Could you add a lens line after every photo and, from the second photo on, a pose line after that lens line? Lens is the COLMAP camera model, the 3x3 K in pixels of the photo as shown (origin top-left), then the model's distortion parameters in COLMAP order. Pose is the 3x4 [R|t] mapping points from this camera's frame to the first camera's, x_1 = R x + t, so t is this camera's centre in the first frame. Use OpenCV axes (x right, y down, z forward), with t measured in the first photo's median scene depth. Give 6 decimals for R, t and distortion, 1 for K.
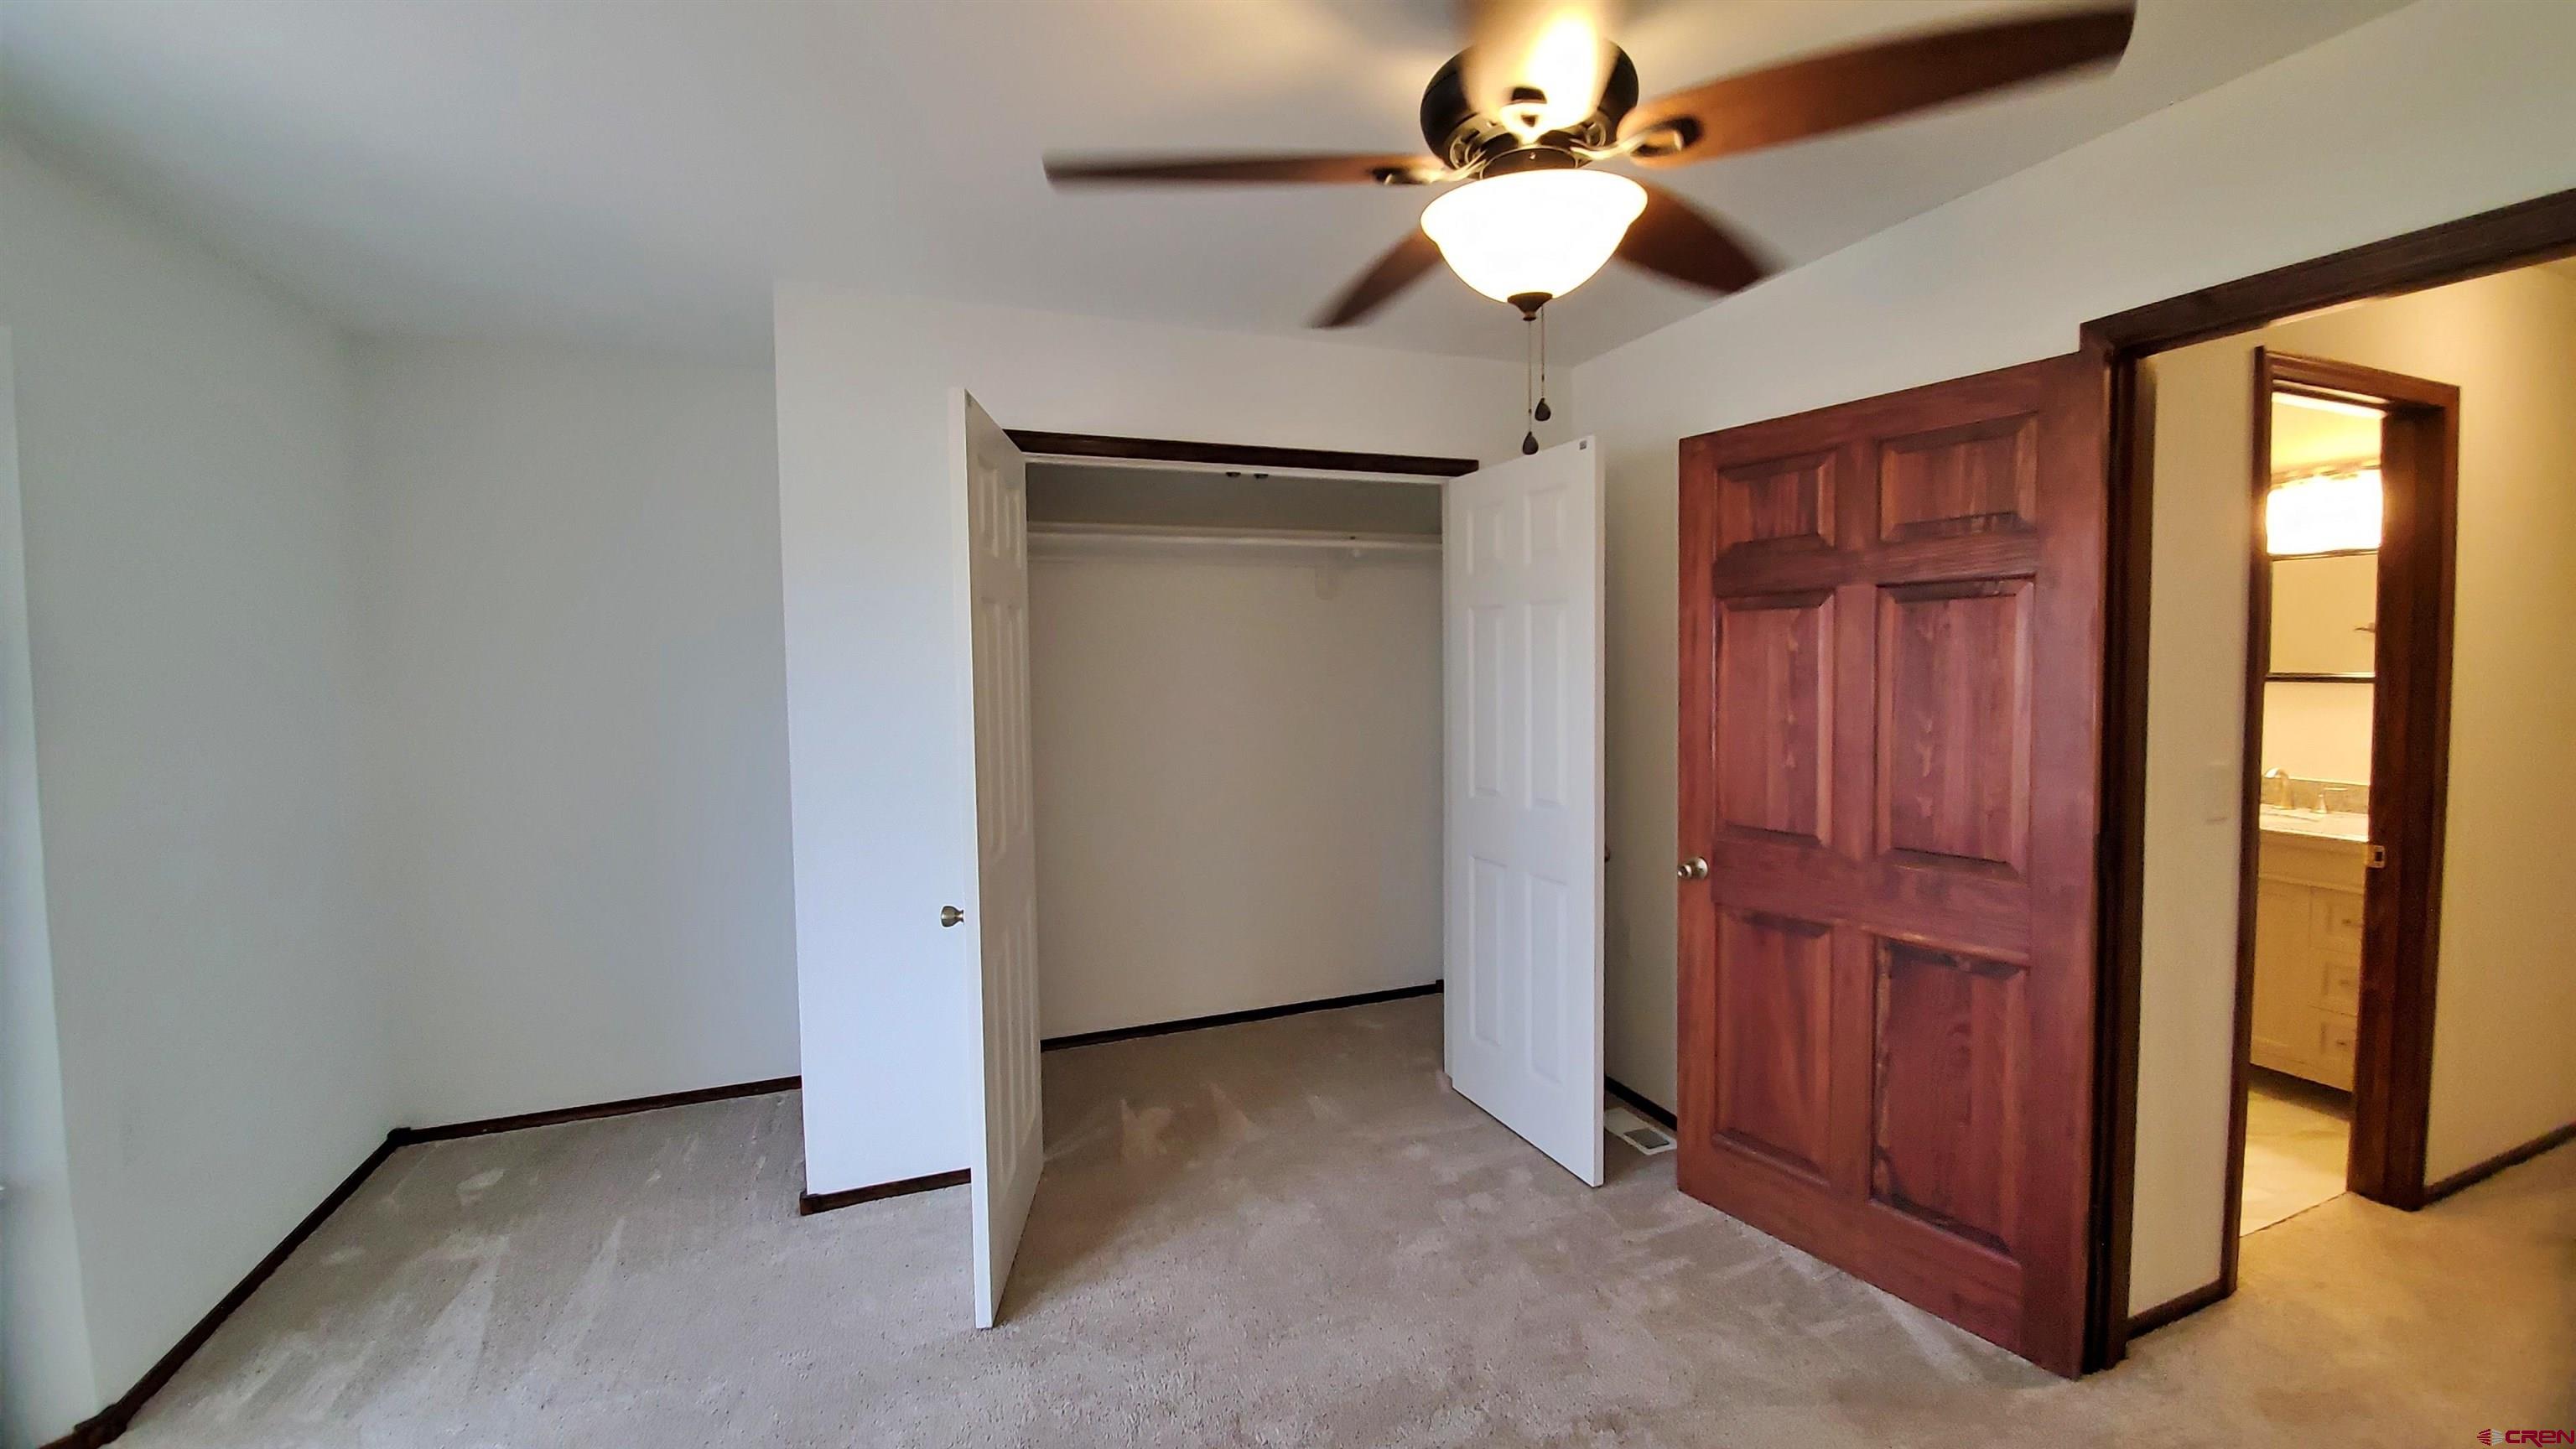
lens RADIAL K [[1007.8, 0, 1279.2], [0, 1007.8, 706.9], [0, 0, 1]] dist [0.001890, -0.011818]
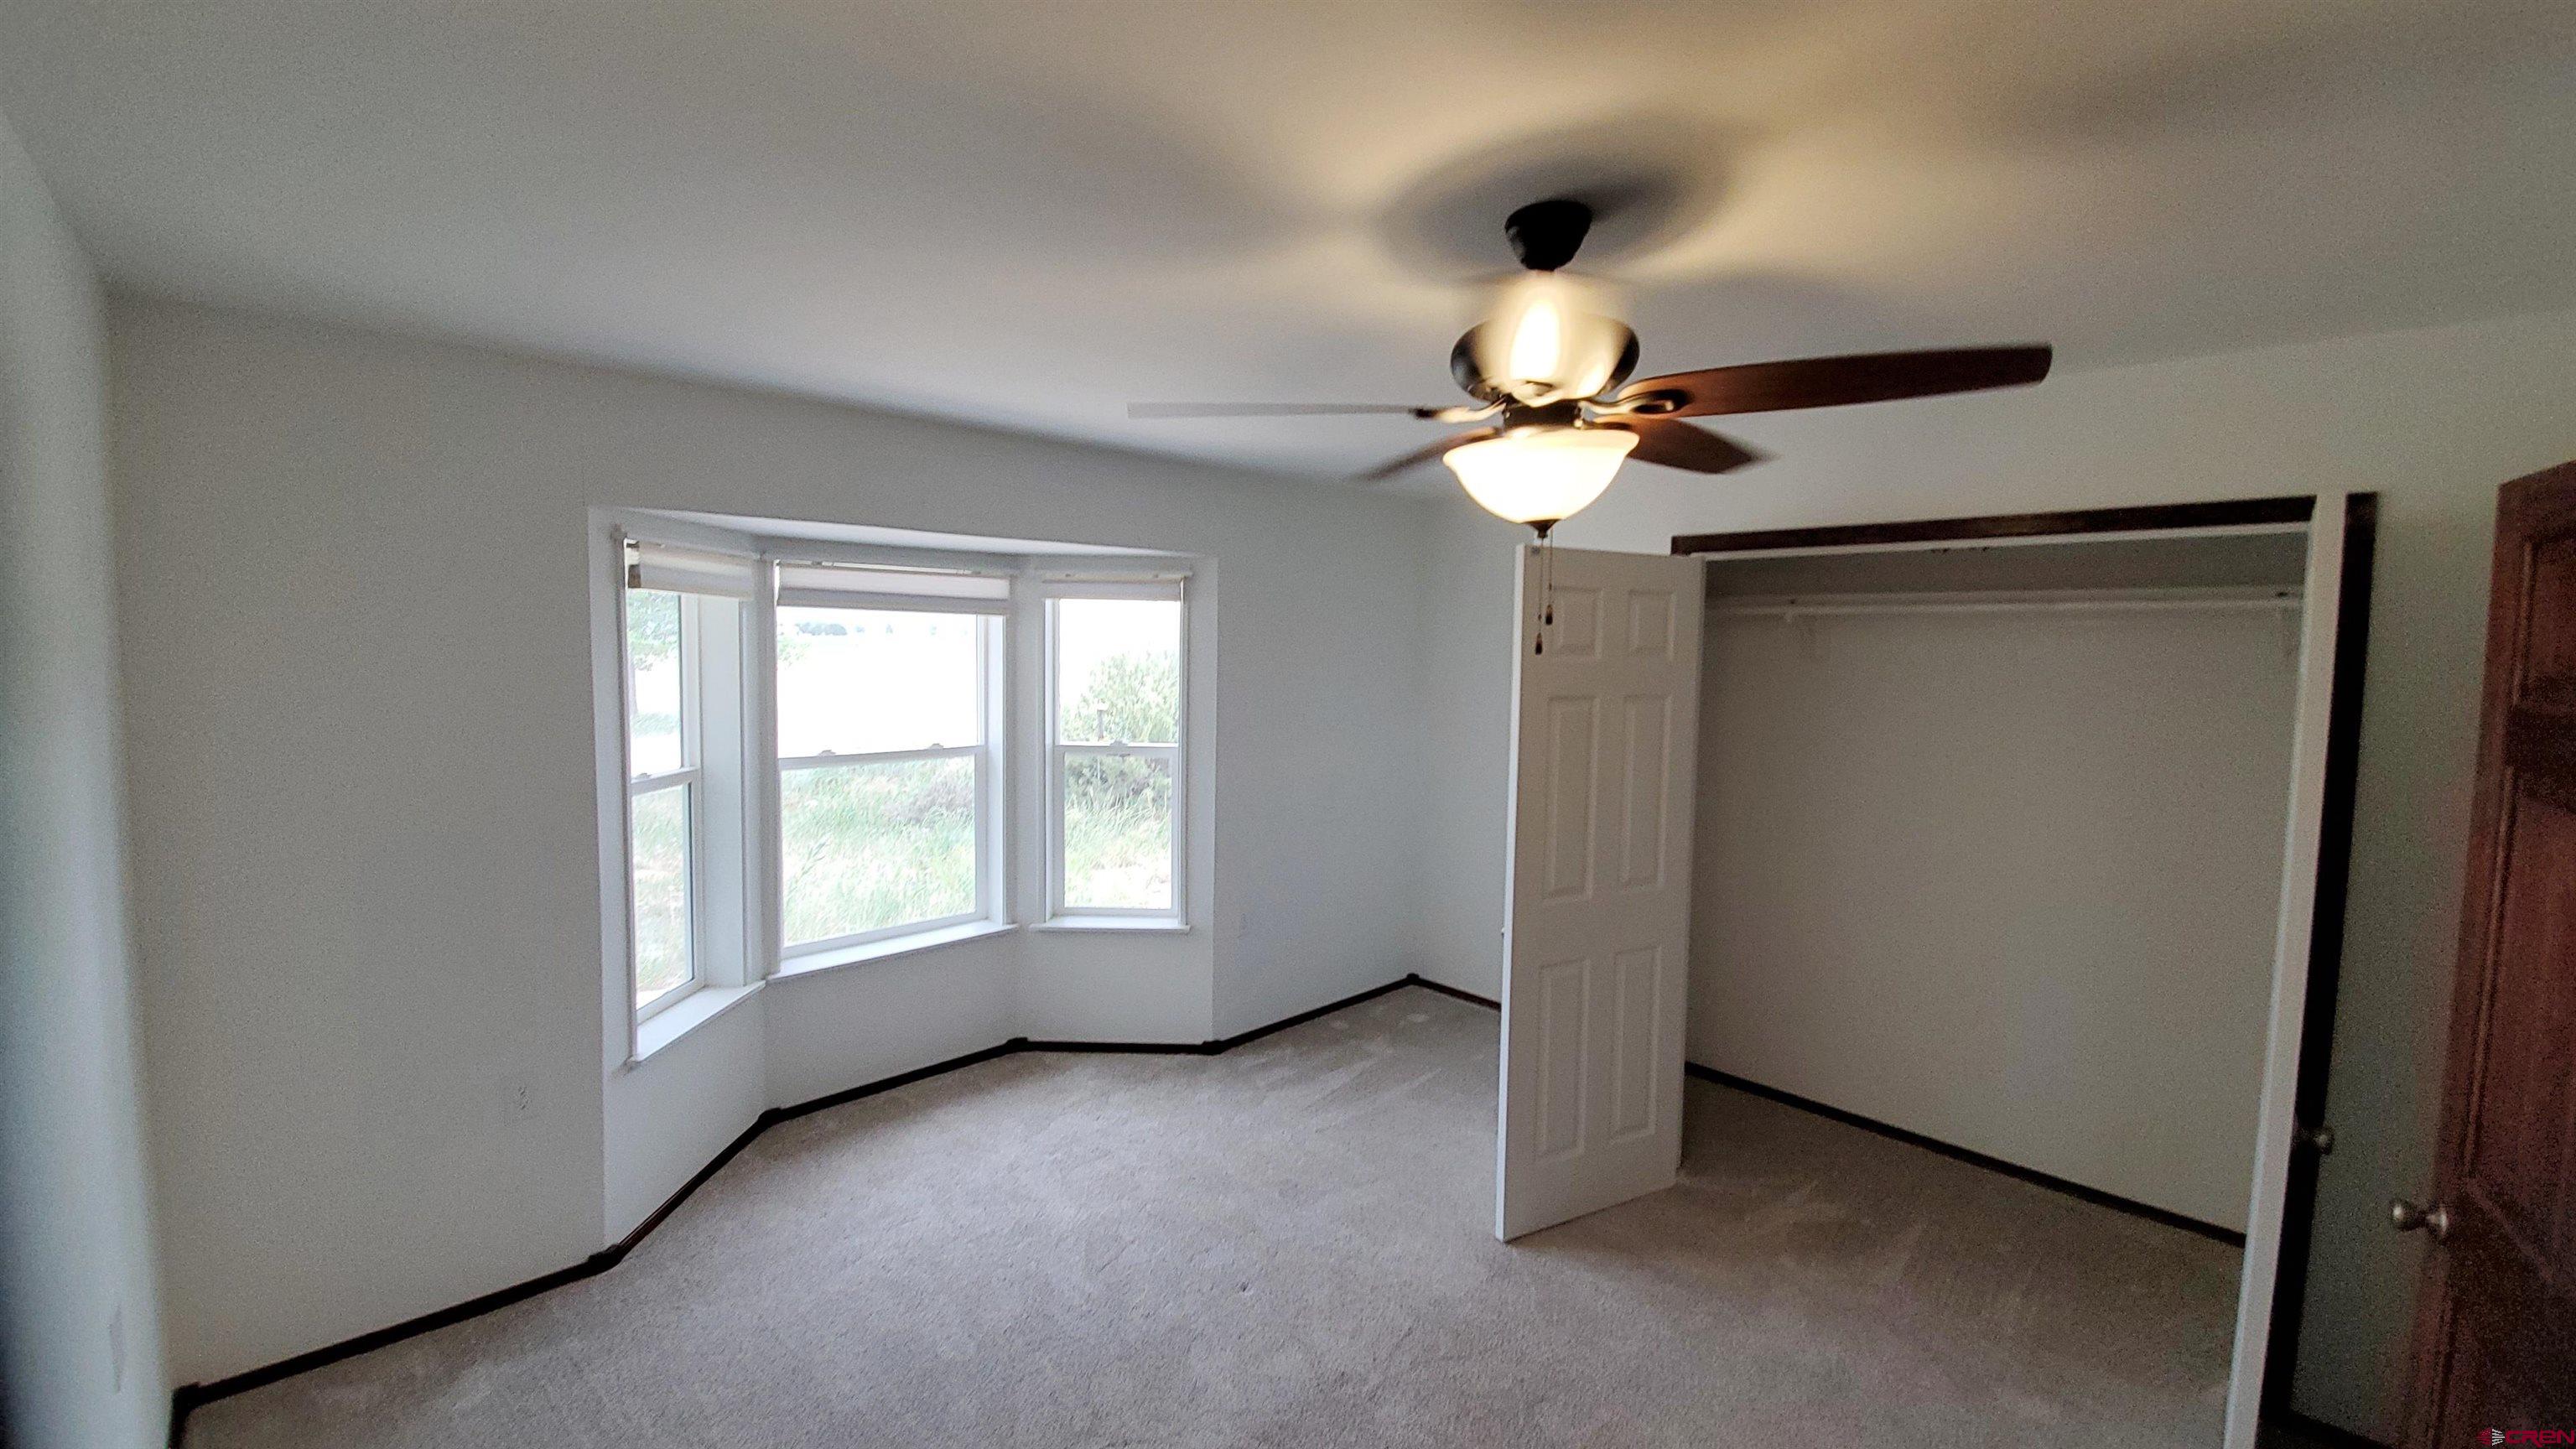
lens RADIAL K [[1007.8, 0, 1279.2], [0, 1007.8, 706.9], [0, 0, 1]] dist [0.001890, -0.011818]
pose [[0.391338, 0.081130, -0.916664, 0.737089], [-0.063031, 0.996130, 0.061255, -0.149423], [0.918086, 0.033807, 0.394937, 0.165451]]
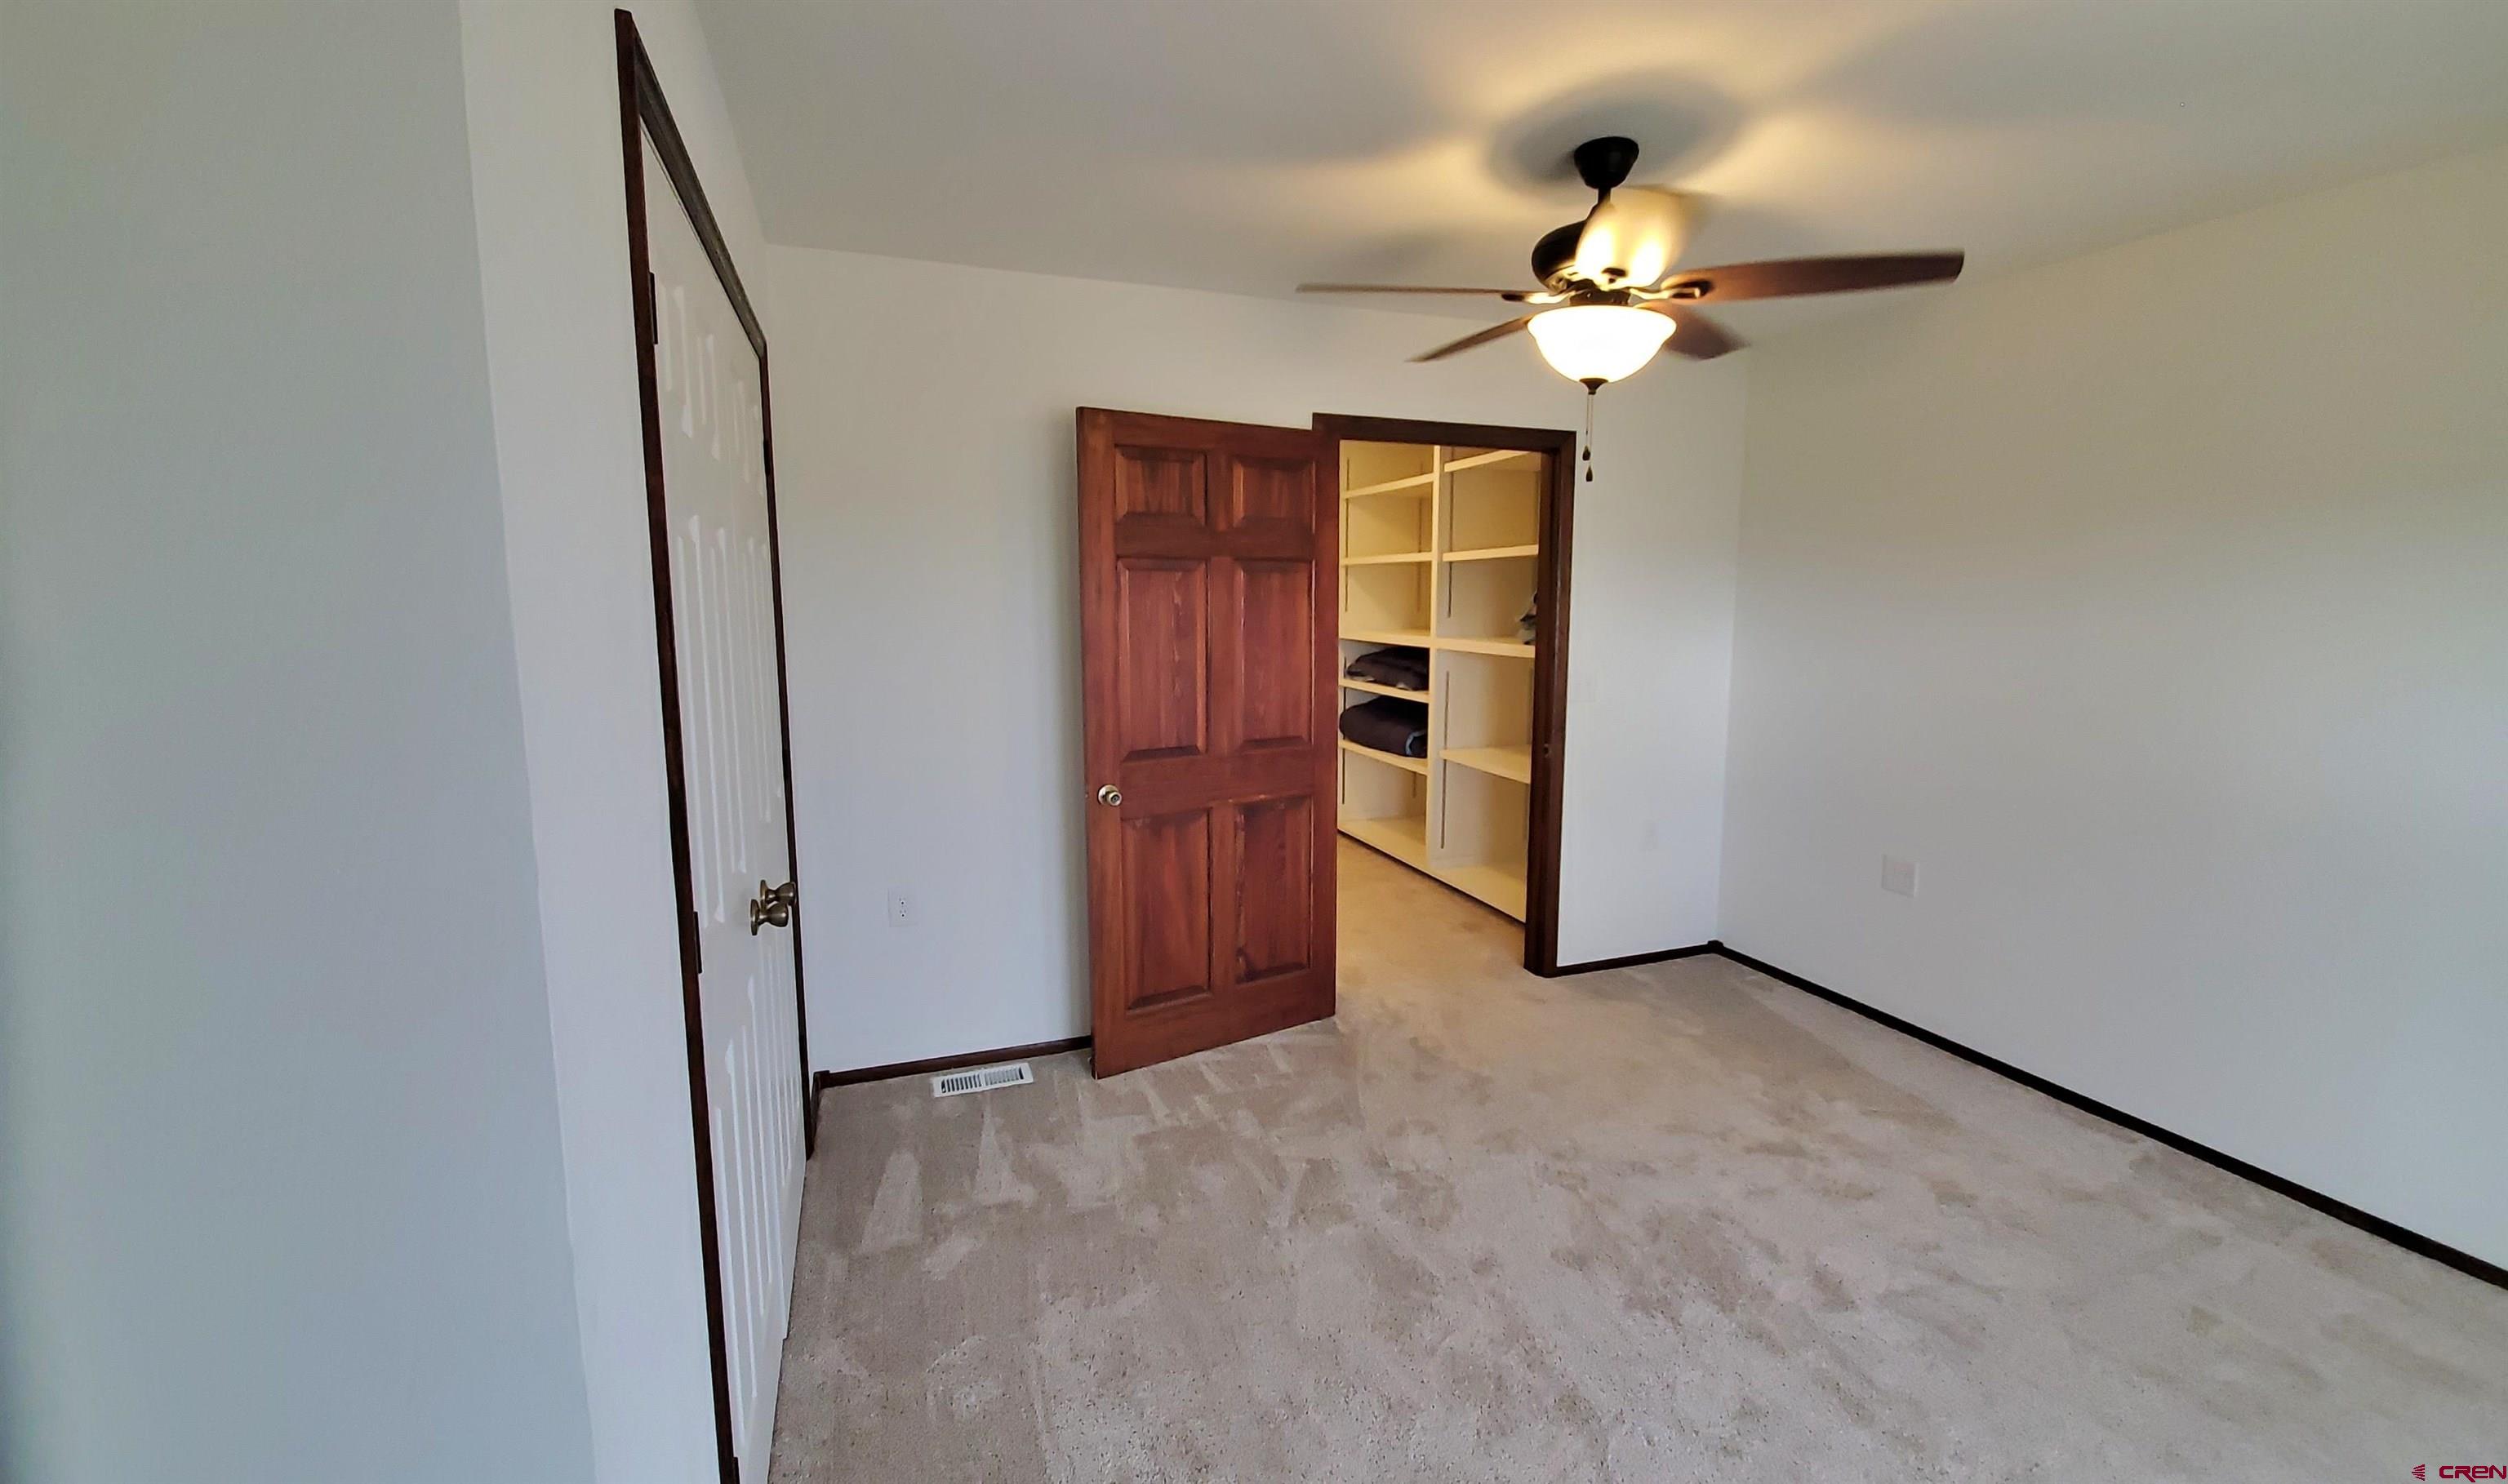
lens RADIAL K [[1015.1, 0, 1284.6], [0, 1015.1, 731.6], [0, 0, 1]] dist [-0.038390, -0.000008]
pose [[-0.004144, -0.119699, 0.992802, -0.815837], [0.043479, 0.991850, 0.119765, -0.046221], [-0.999046, 0.043663, 0.001094, 0.906462]]
